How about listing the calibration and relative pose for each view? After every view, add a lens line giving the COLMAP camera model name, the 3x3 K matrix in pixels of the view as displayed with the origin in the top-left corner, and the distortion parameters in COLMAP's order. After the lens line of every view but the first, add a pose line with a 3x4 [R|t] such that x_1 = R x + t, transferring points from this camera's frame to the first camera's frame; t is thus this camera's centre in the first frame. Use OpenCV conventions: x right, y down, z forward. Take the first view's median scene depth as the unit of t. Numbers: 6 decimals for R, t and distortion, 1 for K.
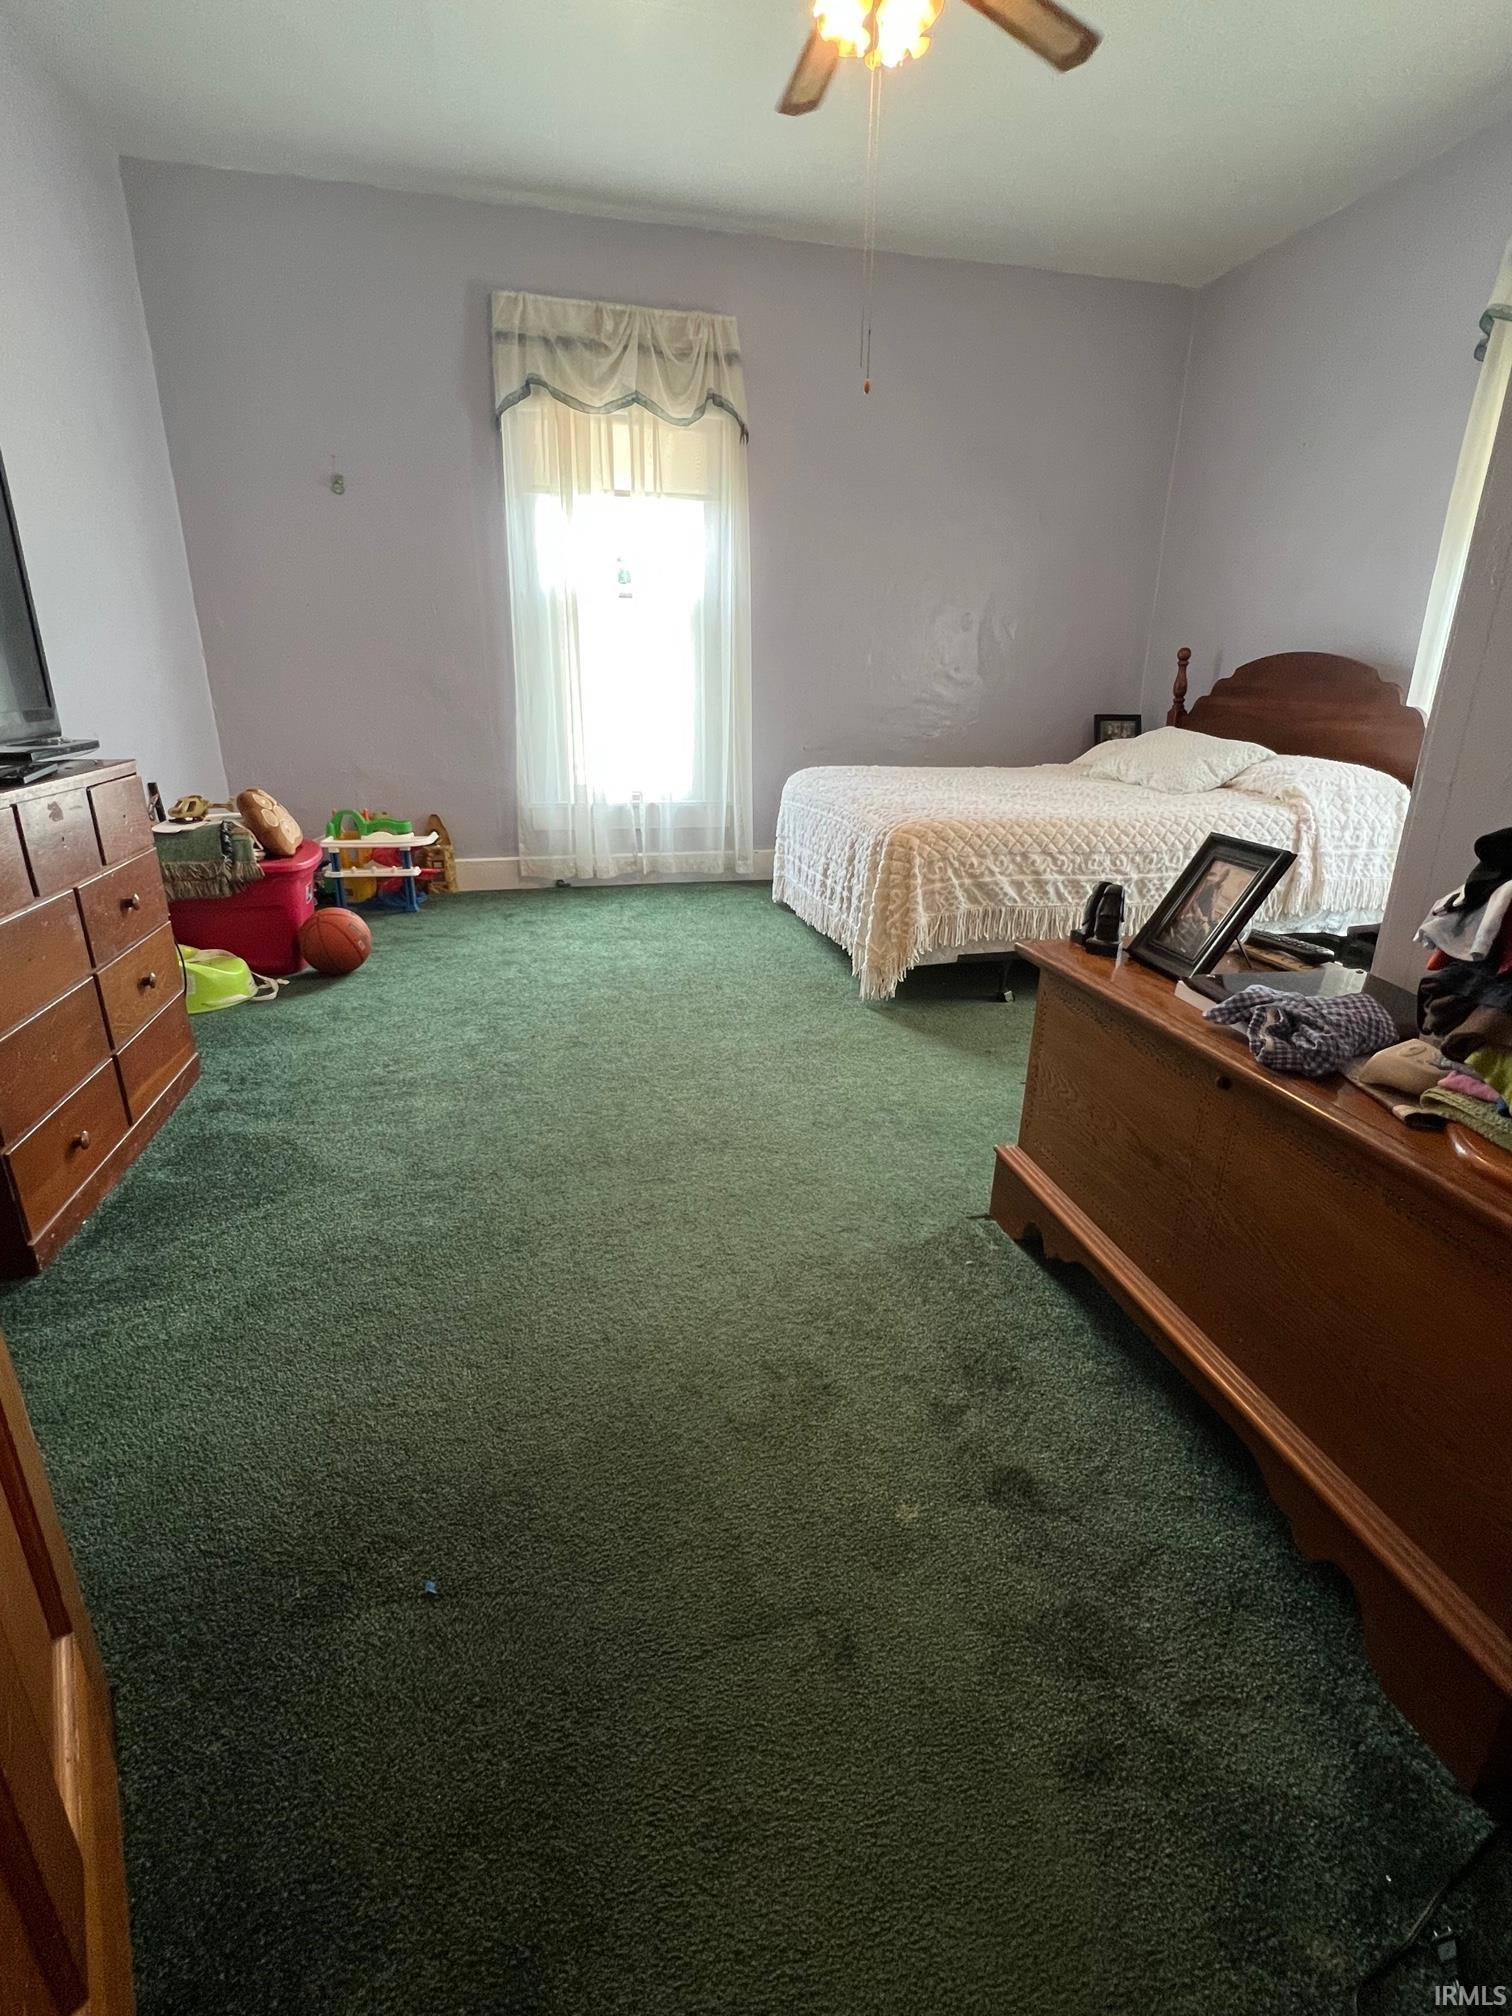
lens RADIAL K [[961.1, 0, 757.4], [0, 961.1, 1008.9], [0, 0, 1]] dist [0.010037, -0.000344]
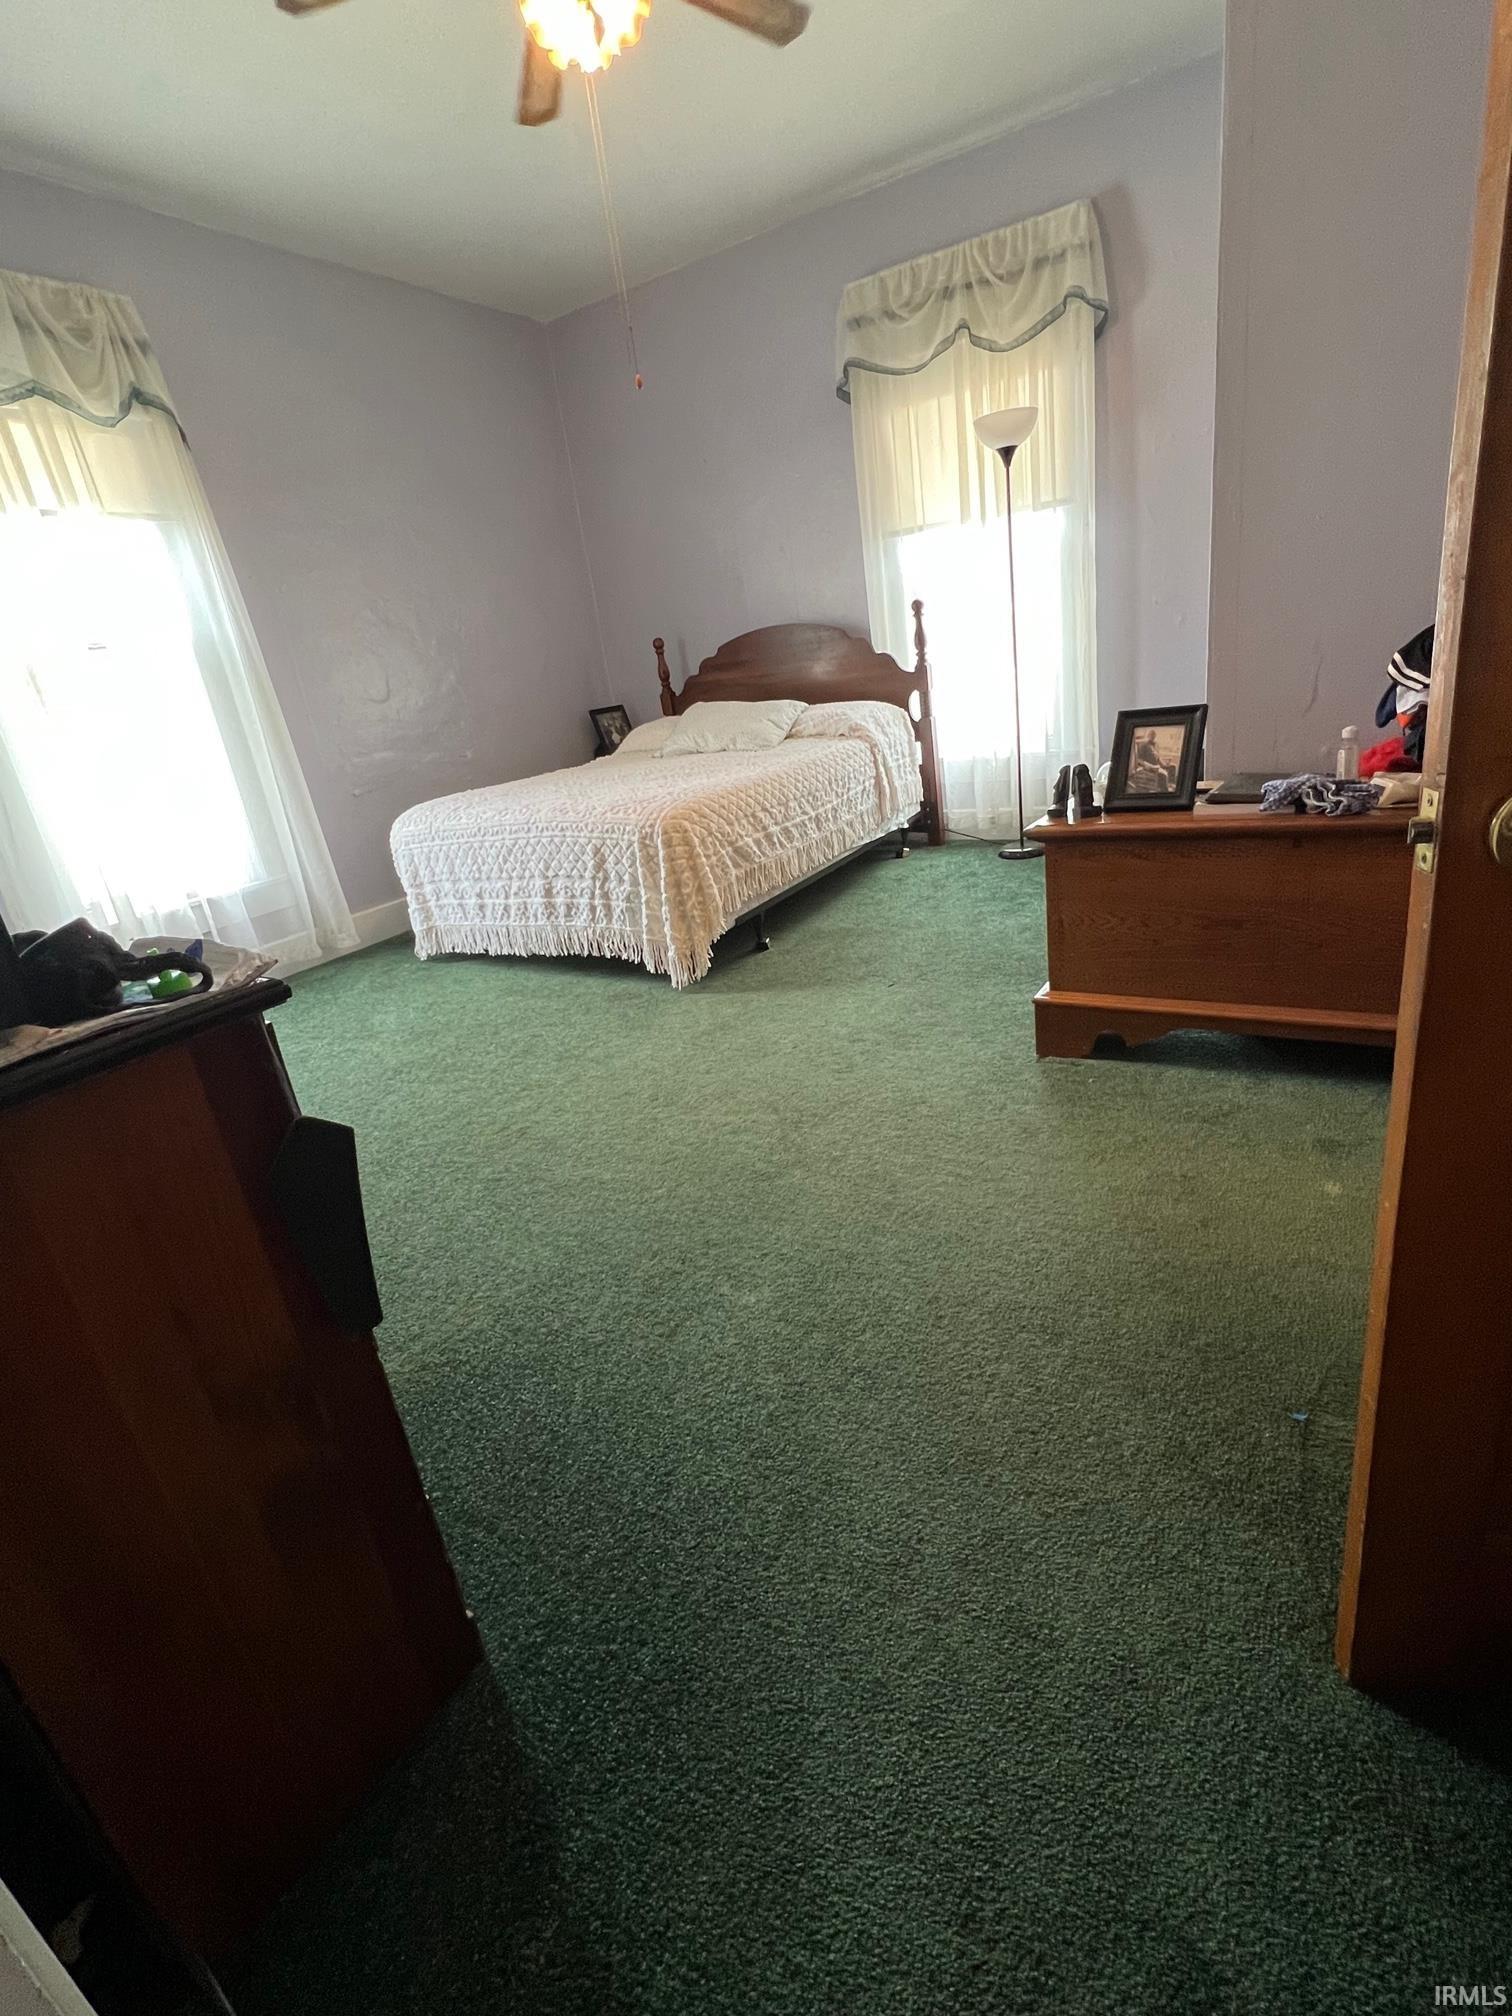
lens RADIAL K [[961.1, 0, 764.0], [0, 961.1, 1009.9], [0, 0, 1]] dist [0.010037, -0.000344]
pose [[0.683936, -0.352862, 0.638530, -0.479142], [0.371046, 0.921837, 0.111991, -0.068308], [-0.628138, 0.160330, 0.761405, 0.169579]]
